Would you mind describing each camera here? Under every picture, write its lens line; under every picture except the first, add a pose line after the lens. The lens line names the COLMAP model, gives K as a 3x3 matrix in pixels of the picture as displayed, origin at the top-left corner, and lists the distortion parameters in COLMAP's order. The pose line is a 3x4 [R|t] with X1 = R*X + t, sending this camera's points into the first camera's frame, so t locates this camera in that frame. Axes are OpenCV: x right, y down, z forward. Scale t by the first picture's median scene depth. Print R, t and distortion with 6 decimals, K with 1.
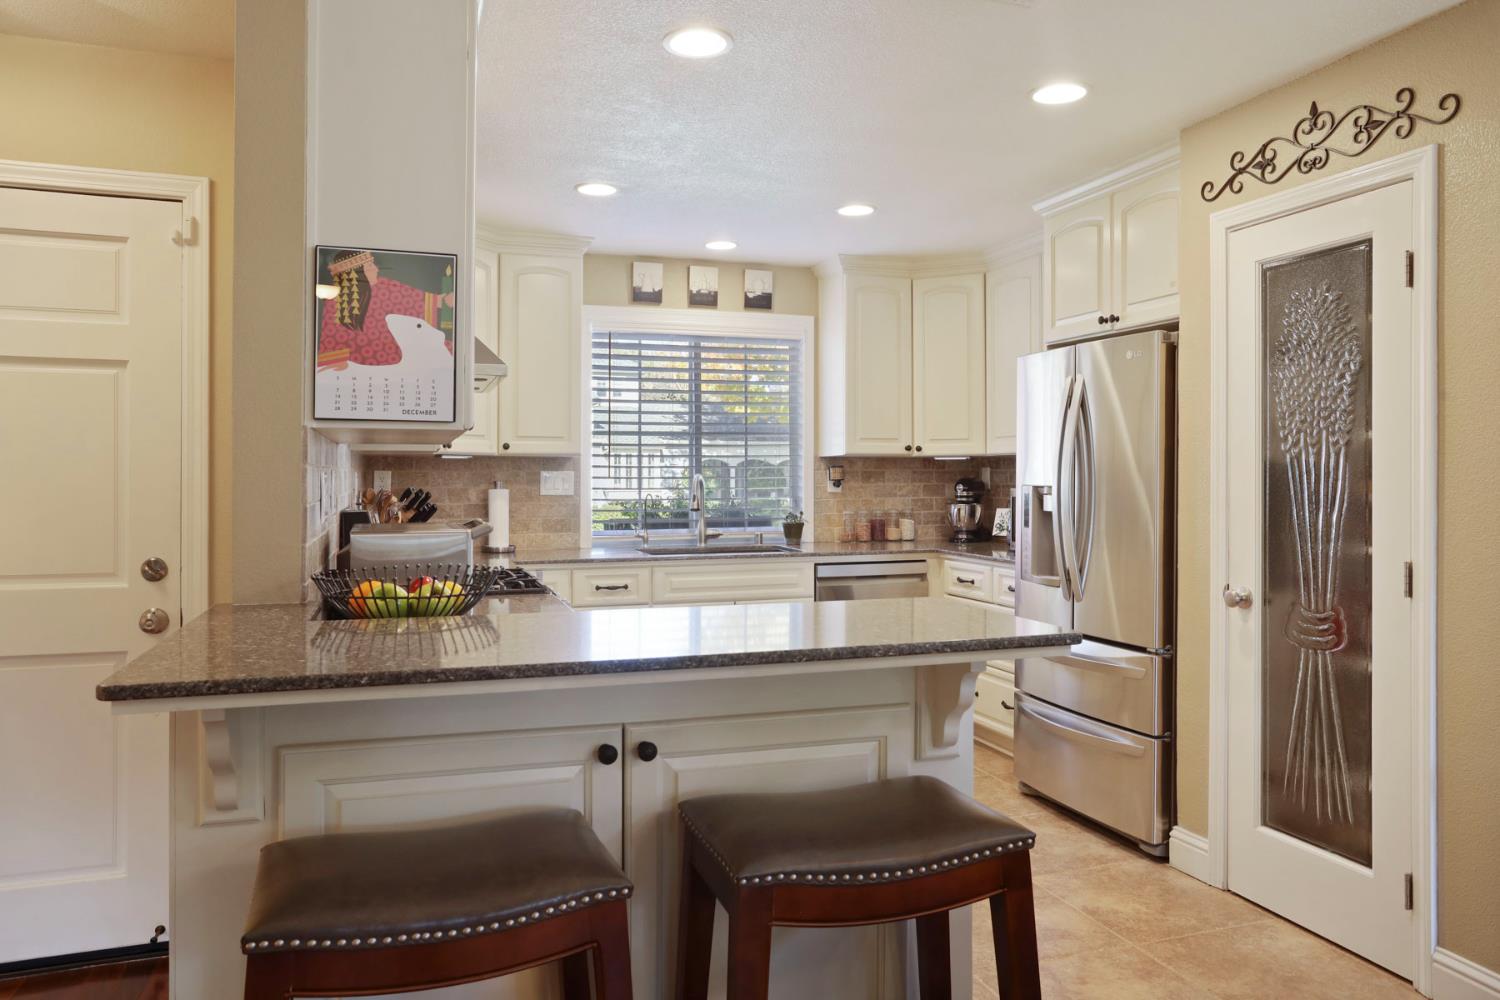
lens RADIAL K [[1035.3, 0, 721.3], [0, 1035.3, 477.6], [0, 0, 1]] dist [-0.016143, 0.024399]
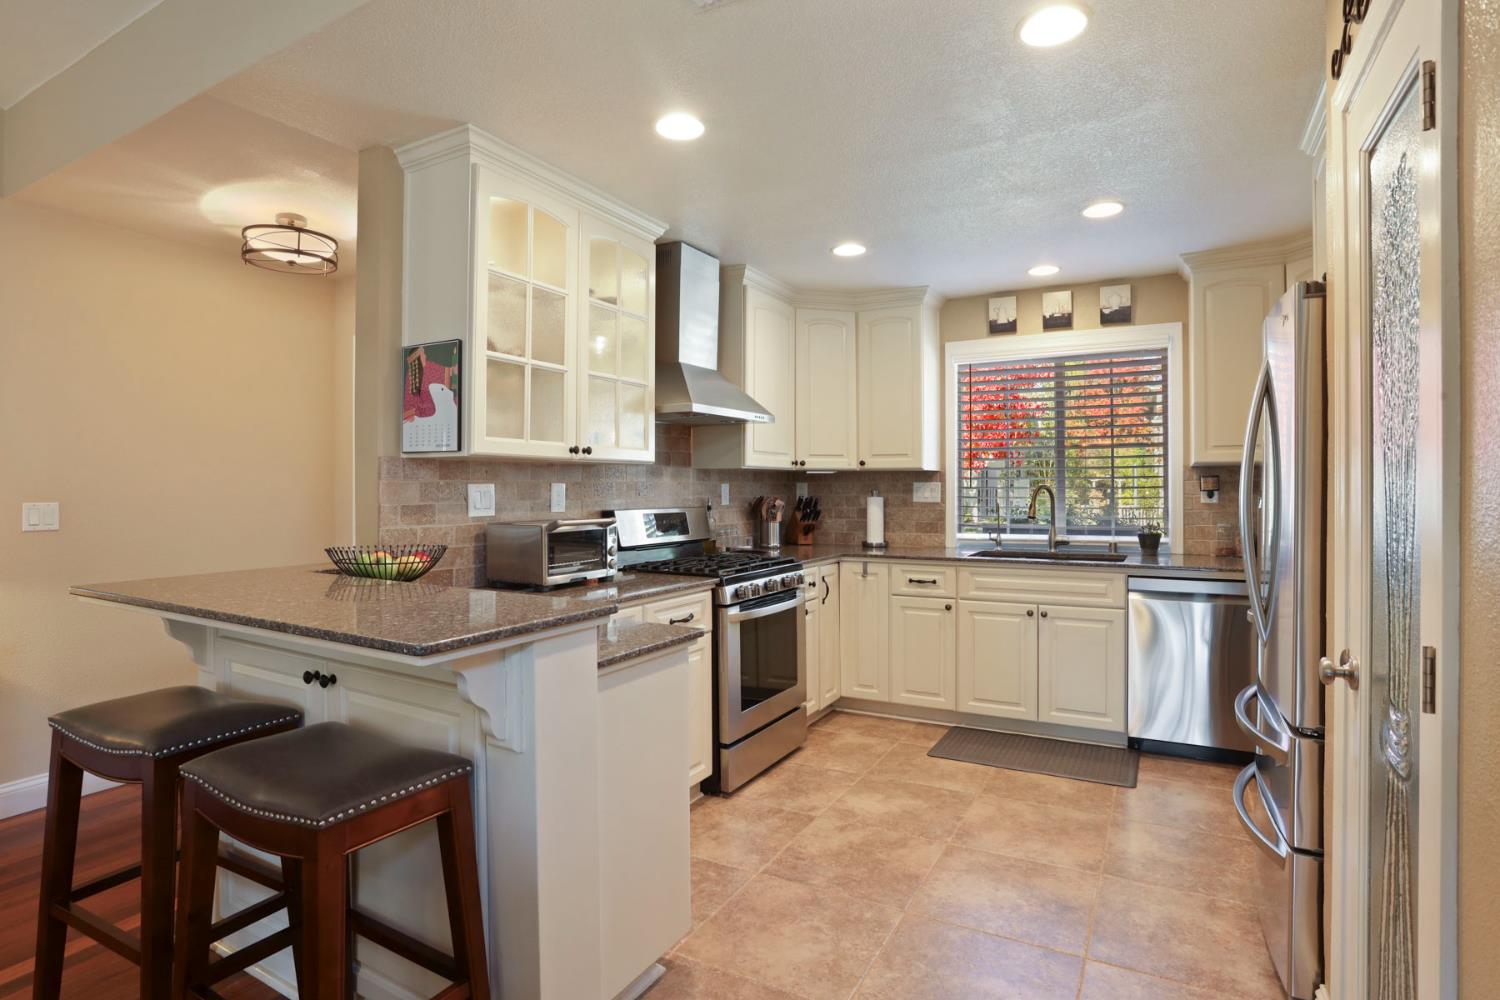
lens RADIAL K [[746.0, 0, 749.7], [0, 746.0, 480.7], [0, 0, 1]] dist [-0.056491, 0.012658]
pose [[0.673262, -0.005487, -0.739384, 0.401345], [0.000114, 0.999973, -0.007317, -0.002230], [0.739404, 0.004842, 0.673244, 0.298384]]
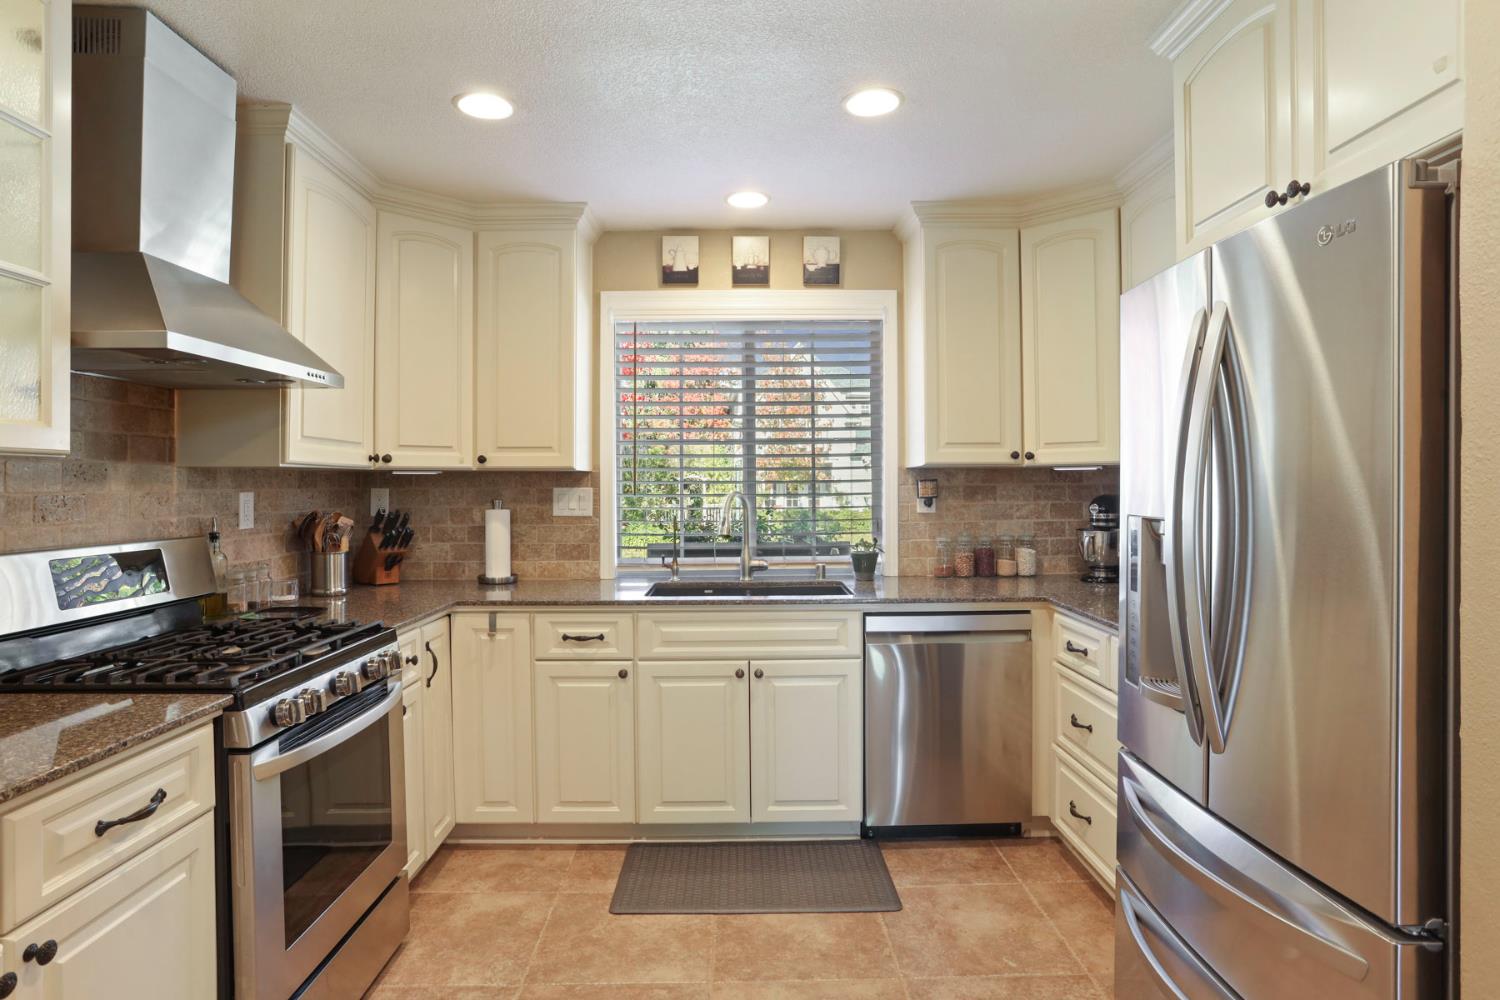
lens RADIAL K [[811.8, 0, 735.9], [0, 811.8, 476.3], [0, 0, 1]] dist [-0.060038, 0.016018]
pose [[0.951964, -0.006842, -0.306135, 0.199982], [0.003701, 0.999934, -0.010840, -0.009315], [0.306189, 0.009186, 0.951926, 0.469558]]
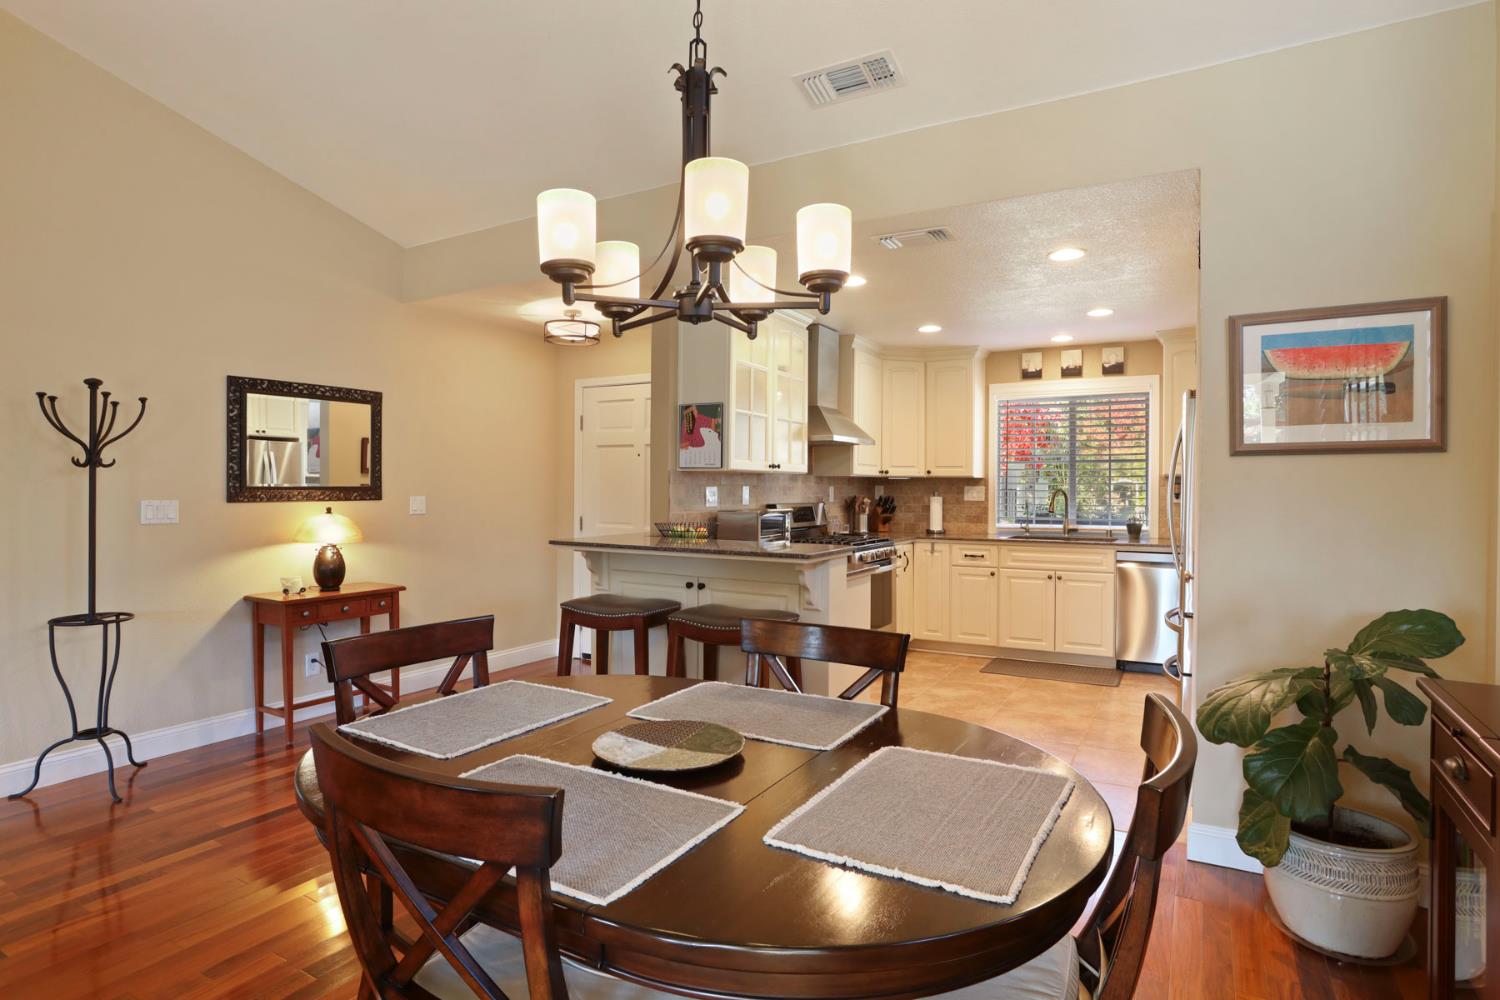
lens RADIAL K [[811.8, 0, 748.8], [0, 811.8, 483.8], [0, 0, 1]] dist [-0.060038, 0.016018]
pose [[0.673438, 0.001220, -0.739243, 0.635232], [-0.006348, 0.999971, -0.004133, -0.003189], [0.739217, 0.007476, 0.673426, -0.152002]]
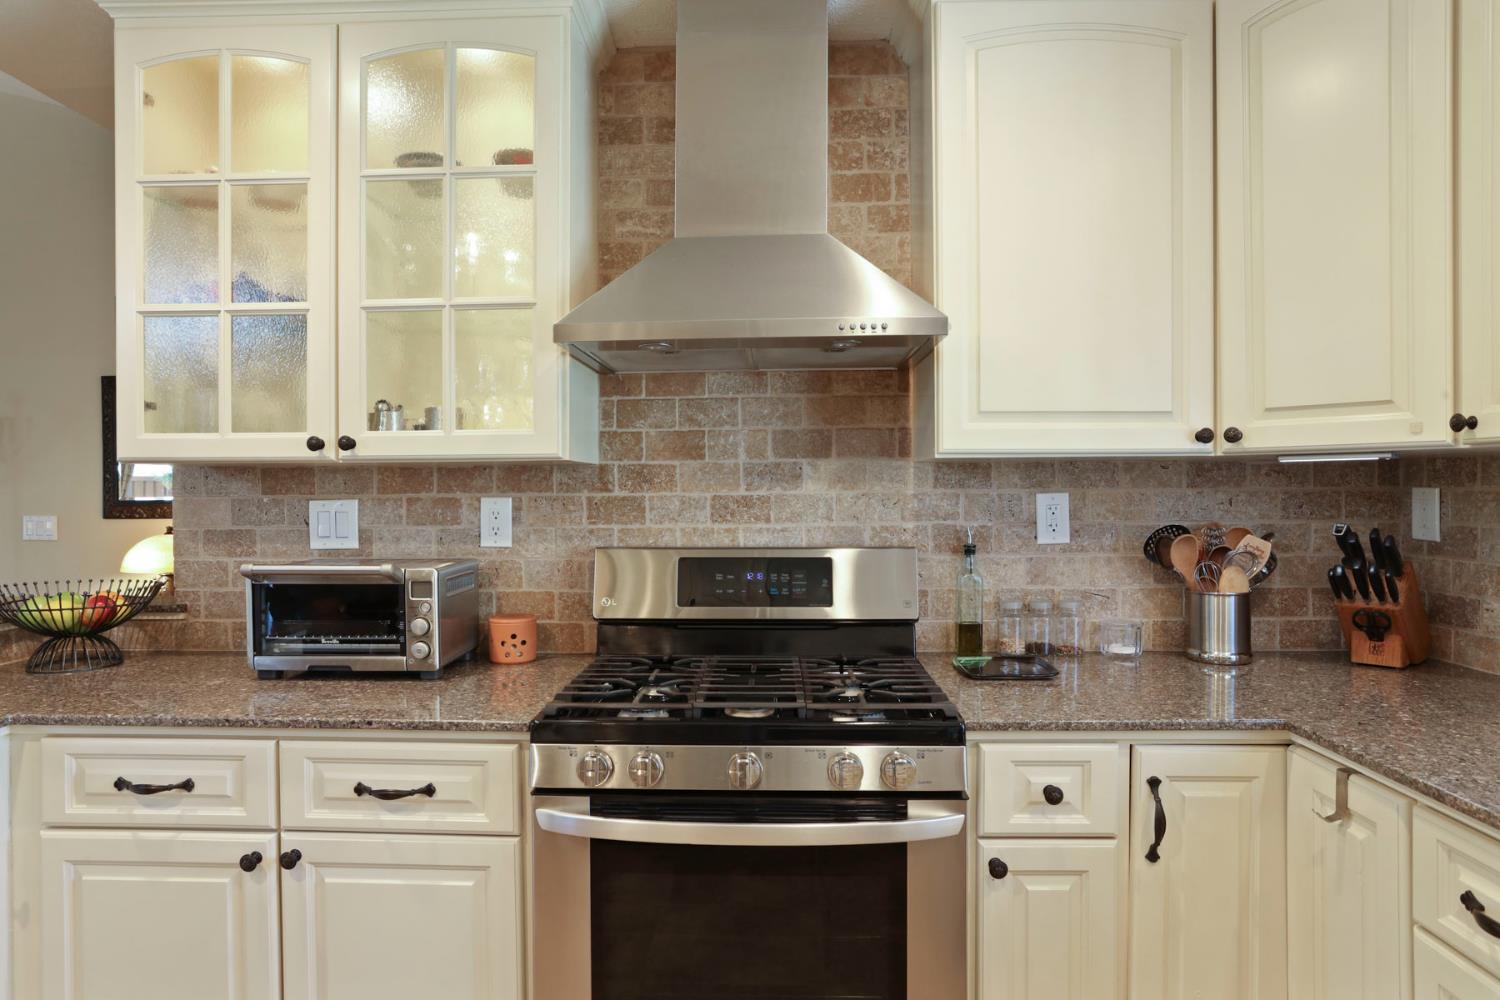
lens RADIAL K [[897.6, 0, 740.1], [0, 897.6, 496.2], [0, 0, 1]] dist [-0.030002, 0.002029]
pose [[-0.347286, 0.012975, -0.937670, 0.184411], [0.007141, 0.999912, 0.011192, -0.010184], [0.937732, -0.002809, -0.347348, 0.925376]]
